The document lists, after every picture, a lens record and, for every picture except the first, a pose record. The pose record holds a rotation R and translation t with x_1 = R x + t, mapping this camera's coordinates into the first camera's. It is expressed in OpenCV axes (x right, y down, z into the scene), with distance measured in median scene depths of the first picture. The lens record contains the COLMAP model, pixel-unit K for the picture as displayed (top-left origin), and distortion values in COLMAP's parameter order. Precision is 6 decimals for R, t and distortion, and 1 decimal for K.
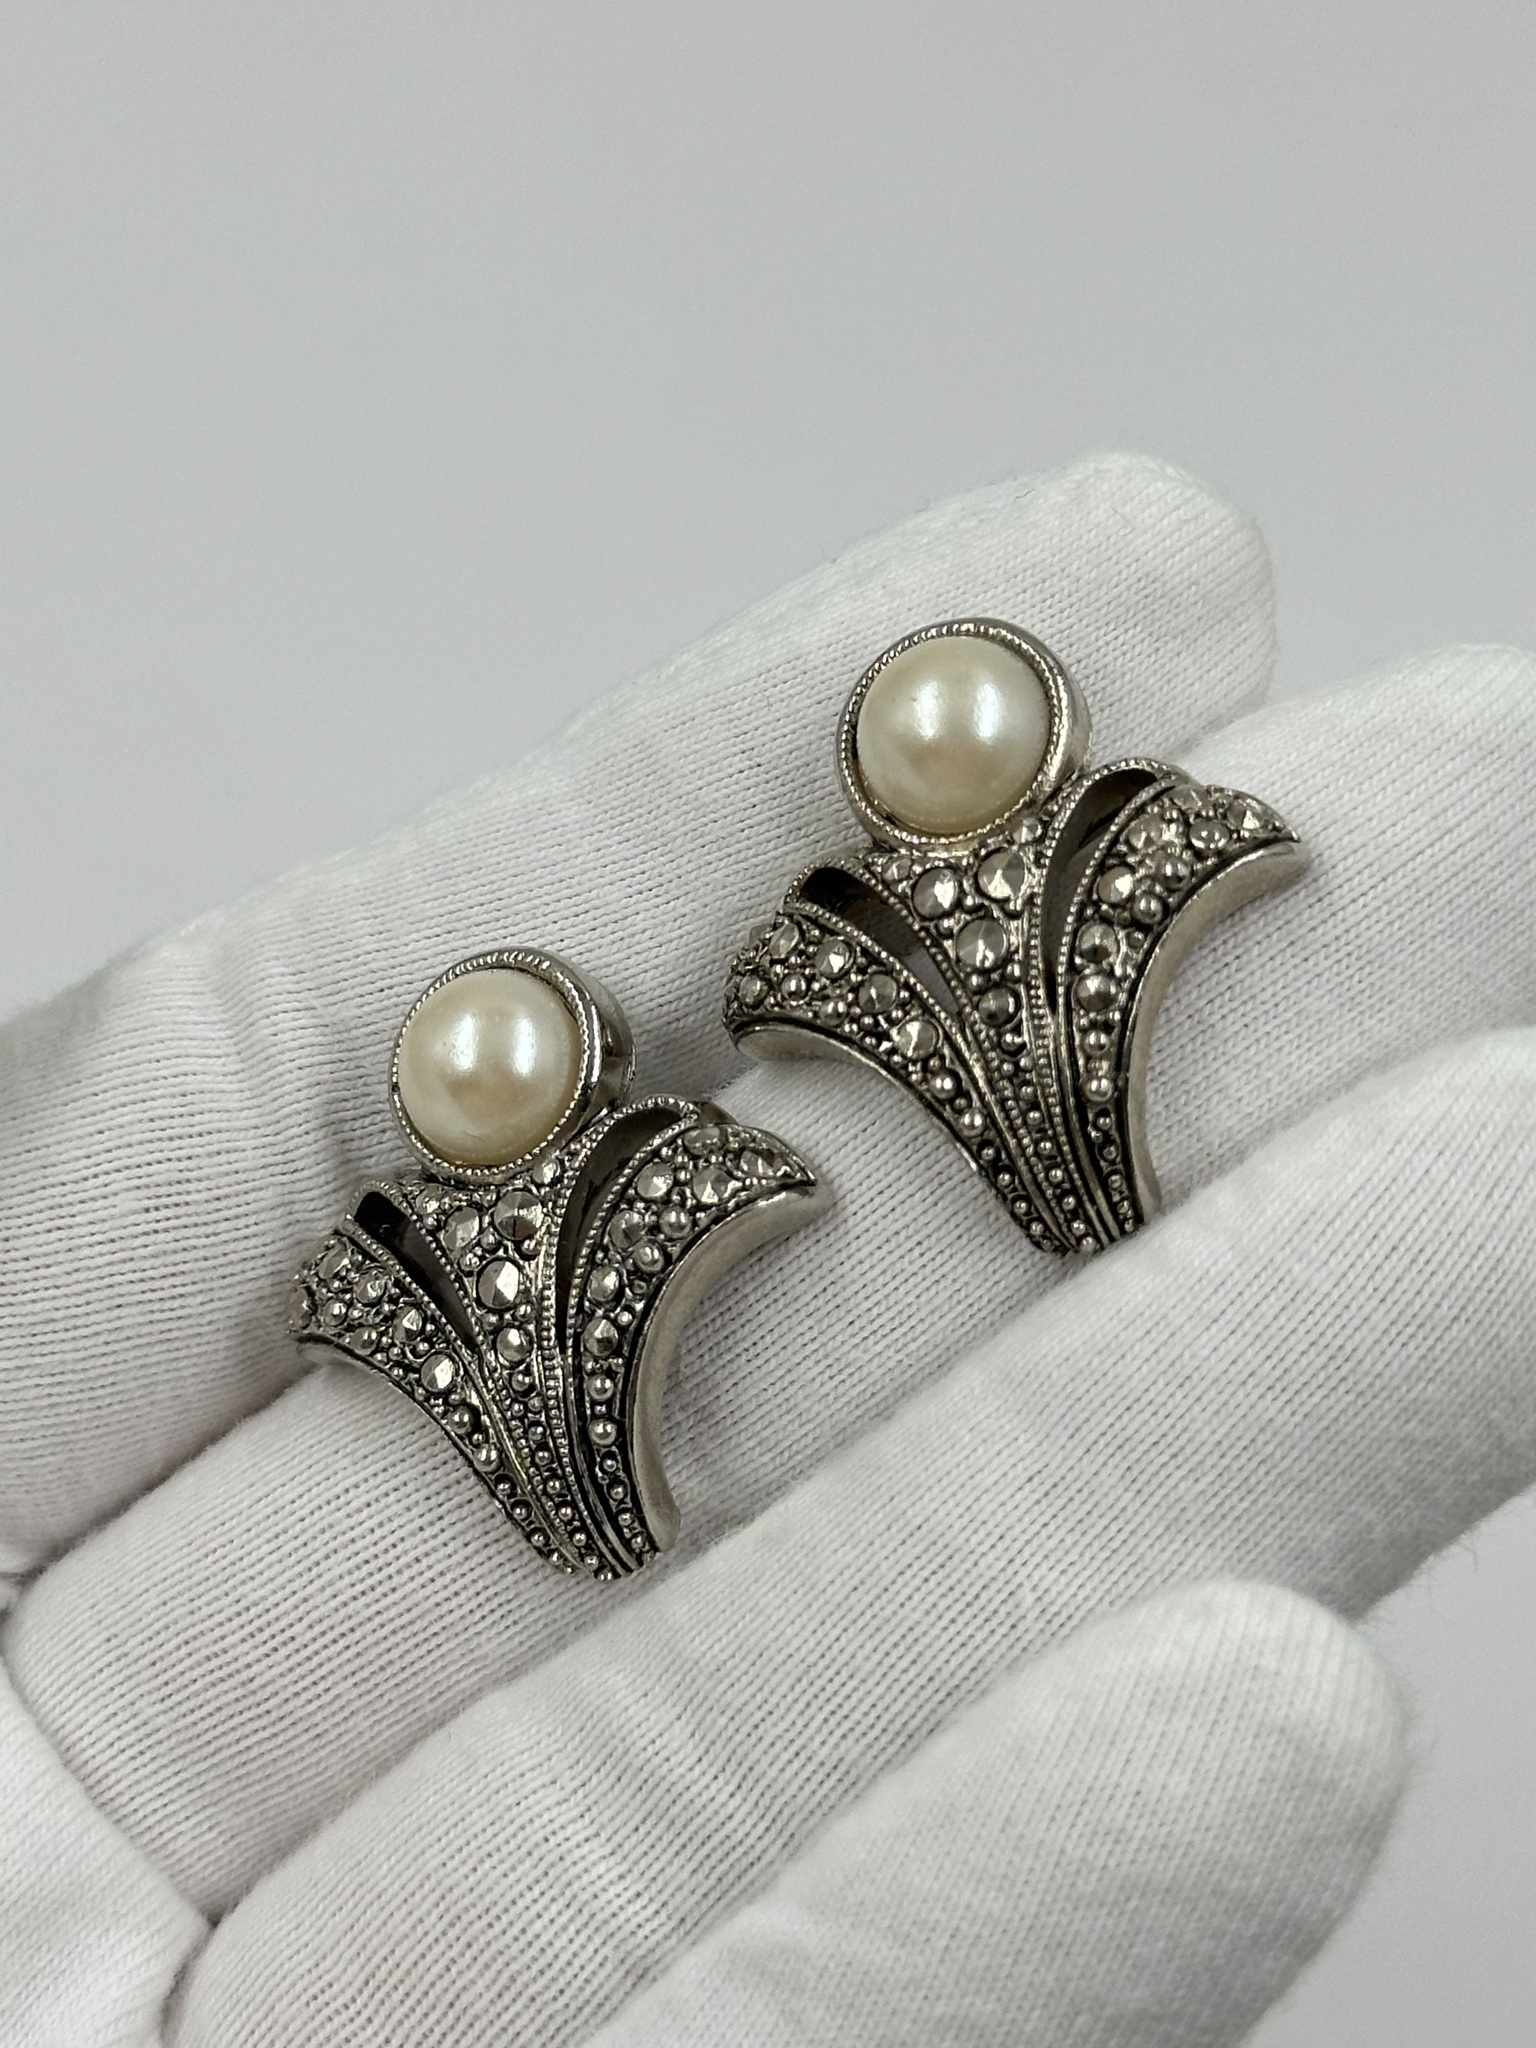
lens RADIAL K [[4608.9, 0, 768.3], [0, 4608.9, 1018.2], [0, 0, 1]] dist [0.094839, 0.000000]
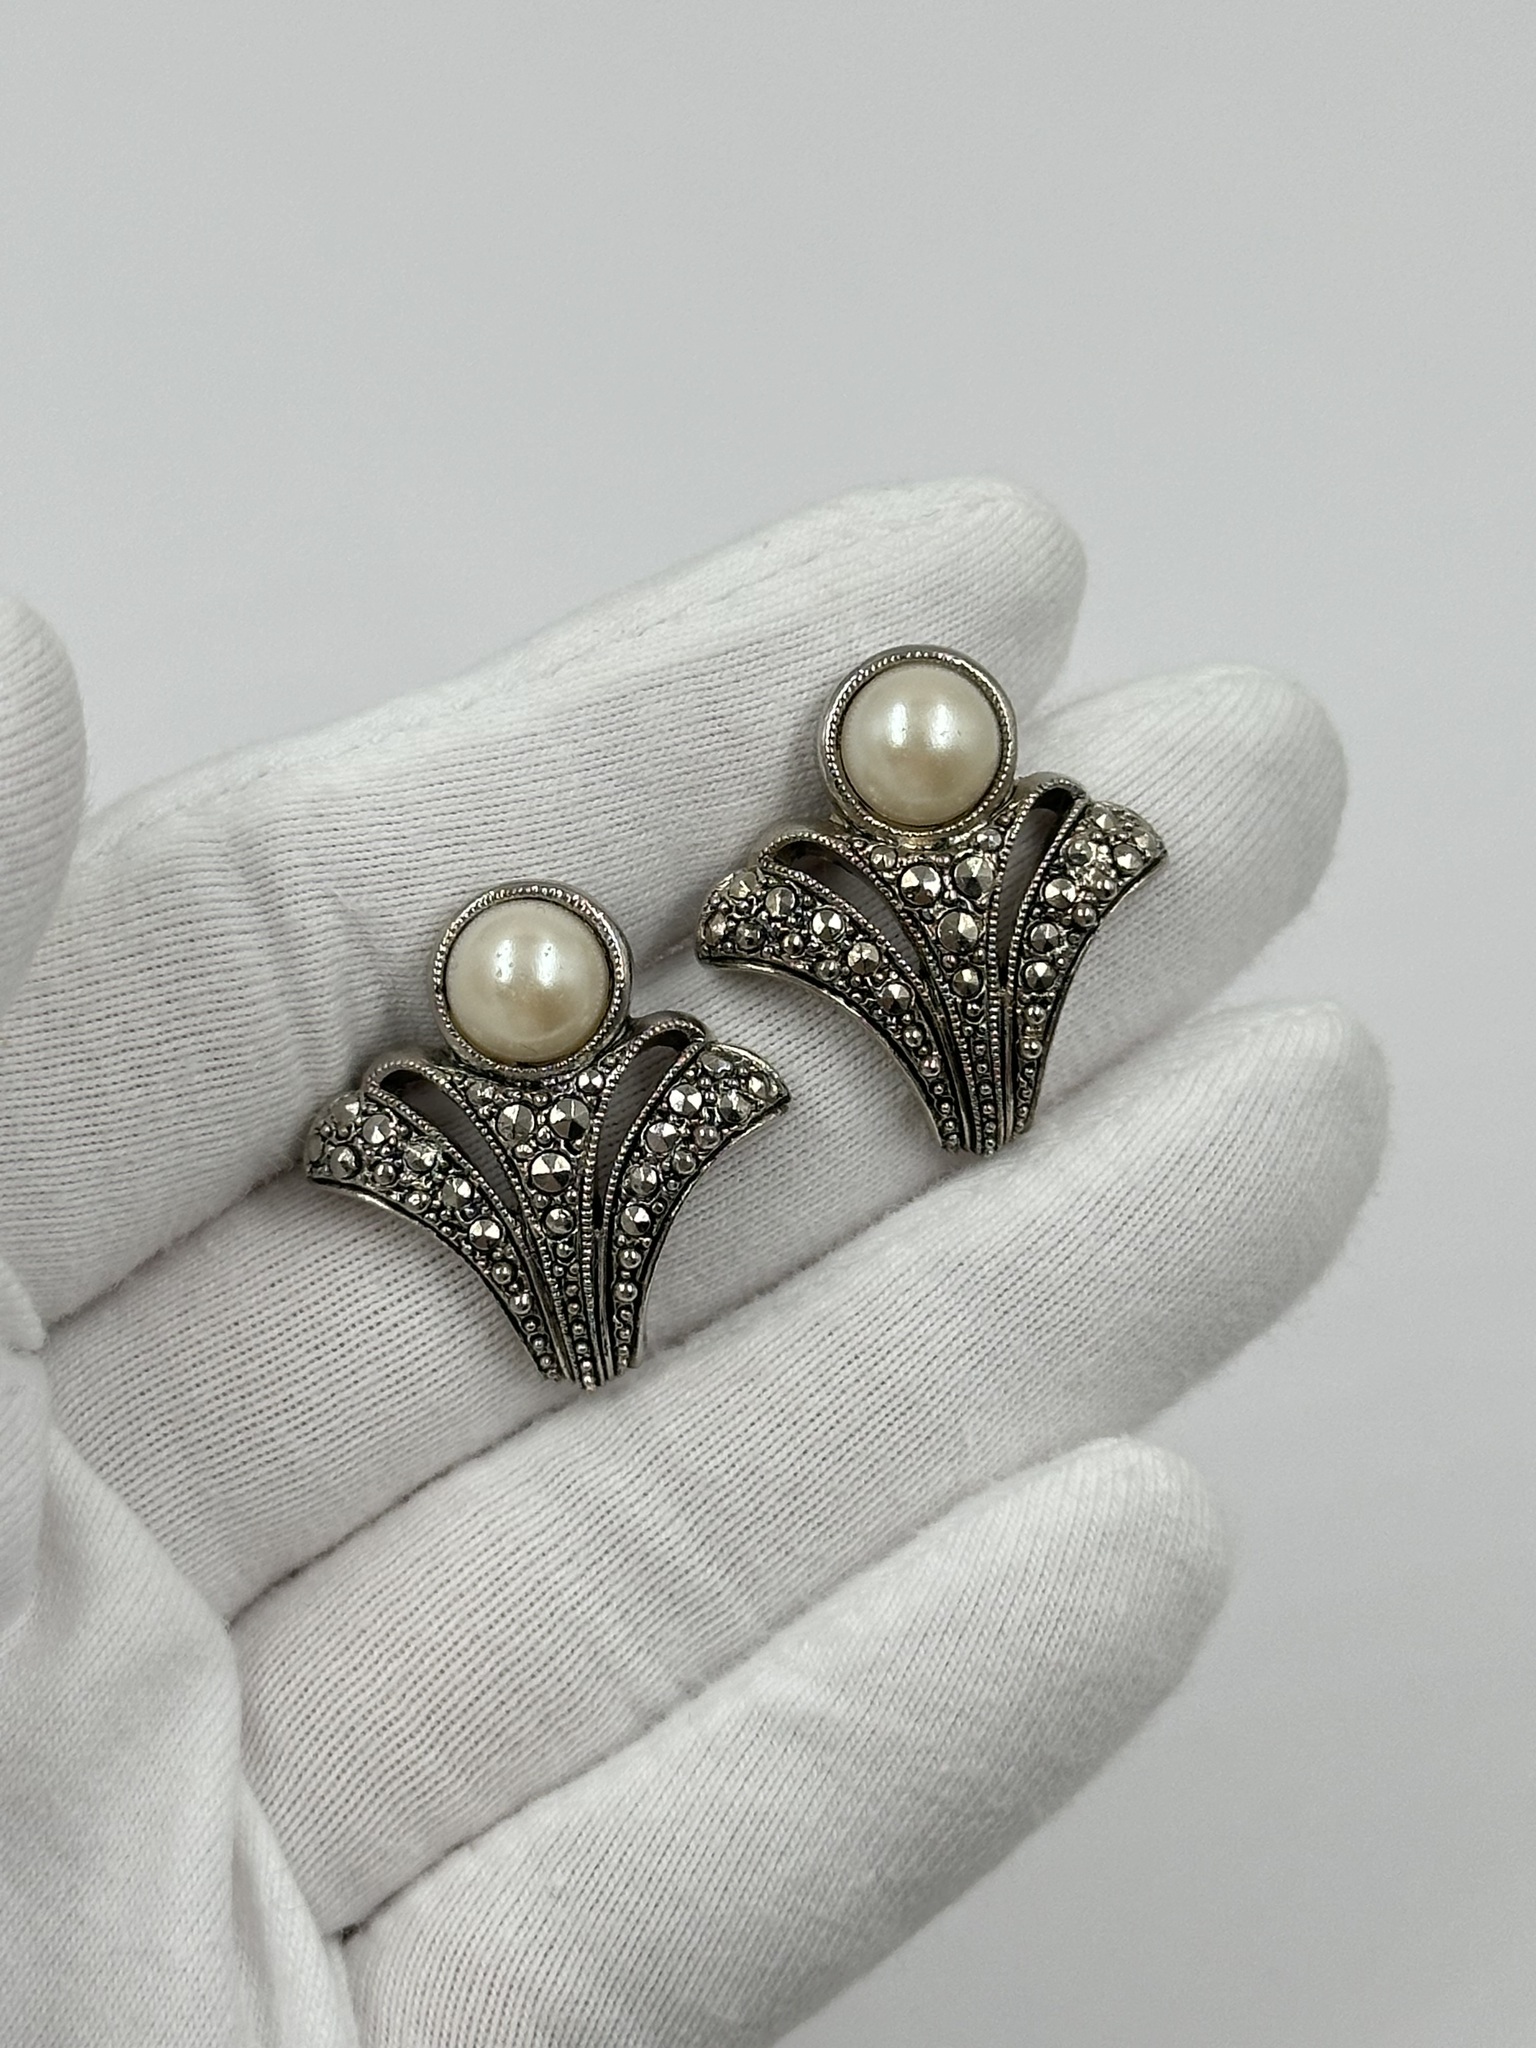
lens RADIAL K [[4608.9, 0, 780.7], [0, 4608.9, 1025.8], [0, 0, 1]] dist [0.094839, 0.000000]
pose [[0.900901, 0.021640, 0.433486, -0.542493], [-0.125646, 0.968994, 0.212753, -0.252573], [-0.415441, -0.246135, 0.875686, -0.101596]]
